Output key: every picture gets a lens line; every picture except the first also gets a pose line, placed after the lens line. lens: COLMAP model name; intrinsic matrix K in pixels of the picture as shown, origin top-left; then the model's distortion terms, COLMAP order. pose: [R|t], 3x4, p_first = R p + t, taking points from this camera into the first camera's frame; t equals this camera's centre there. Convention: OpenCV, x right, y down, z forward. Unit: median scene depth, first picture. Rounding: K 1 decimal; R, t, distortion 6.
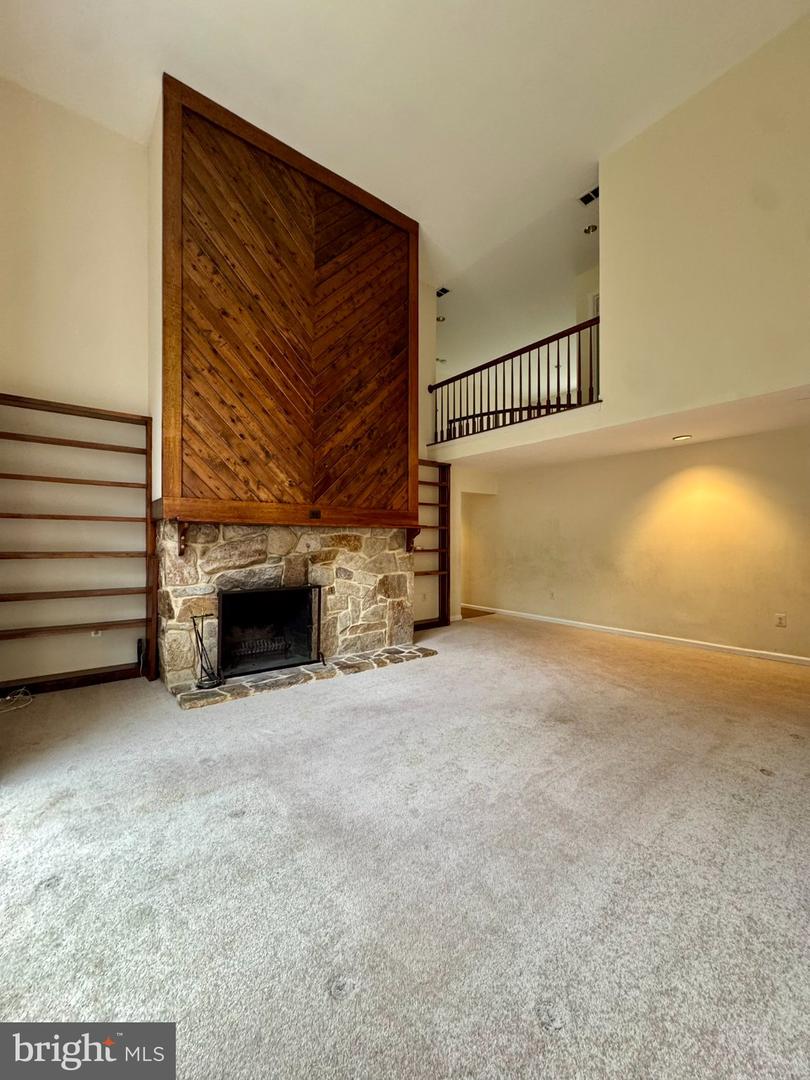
lens RADIAL K [[432.3, 0, 404.2], [0, 432.3, 537.5], [0, 0, 1]] dist [0.000486, -0.000061]
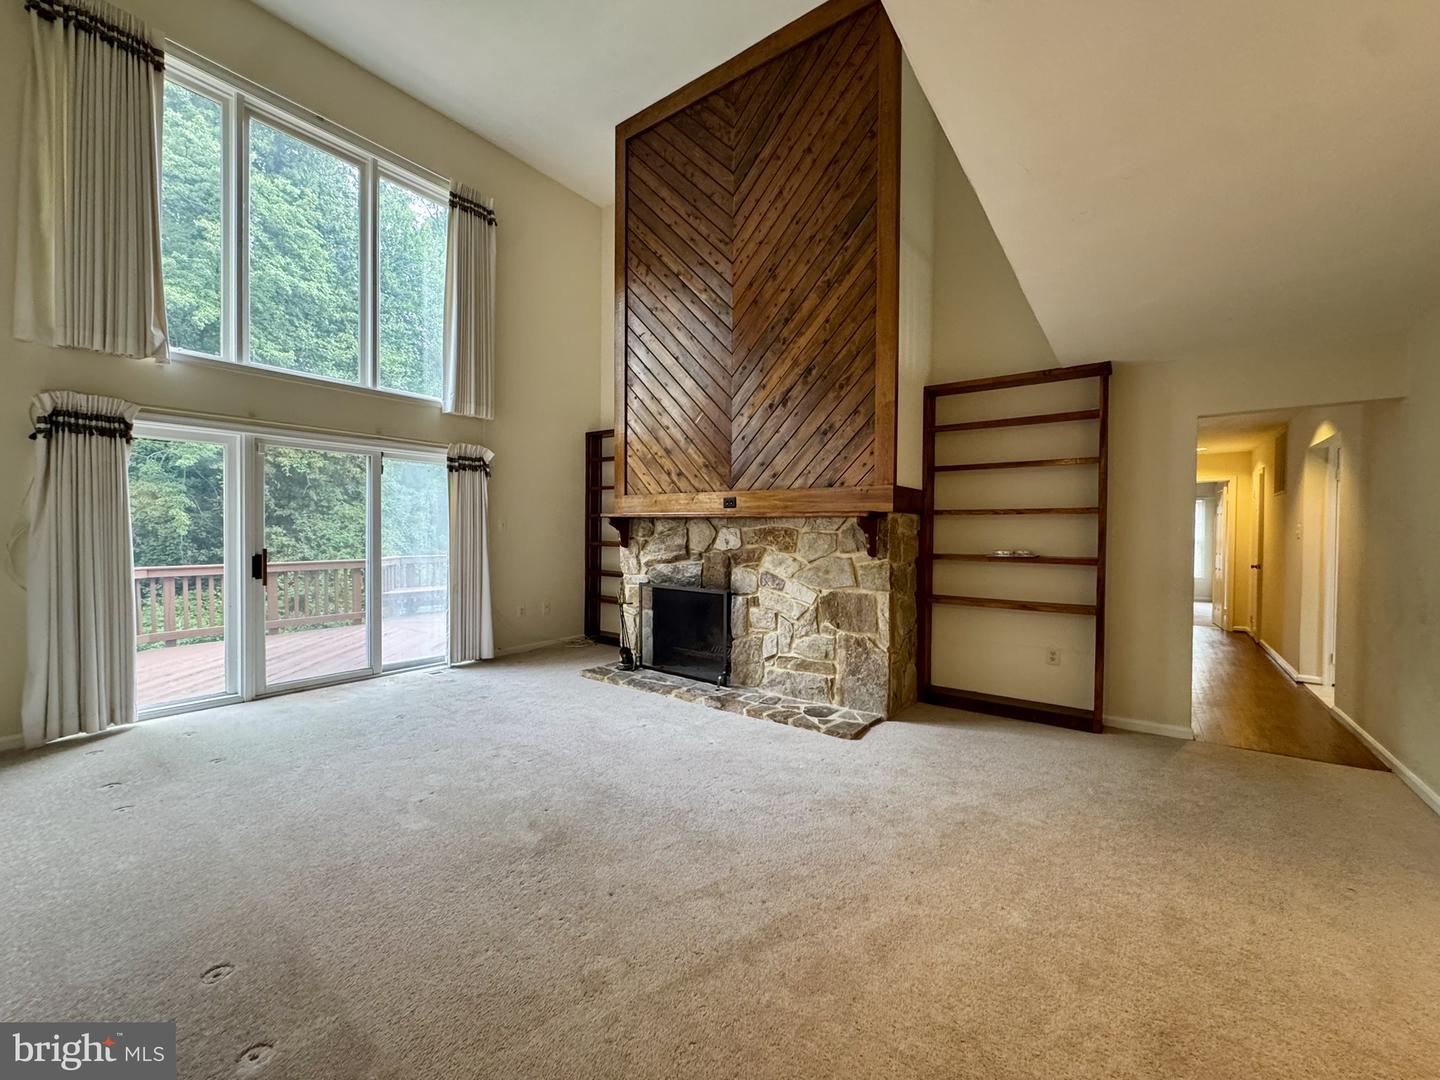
lens RADIAL K [[576.4, 0, 718.7], [0, 576.4, 538.9], [0, 0, 1]] dist [0.000486, -0.000061]
pose [[0.269662, 0.014893, -0.962840, 0.764652], [-0.003274, 0.999889, 0.014549, -0.001791], [0.962950, -0.000770, 0.269681, 0.645268]]
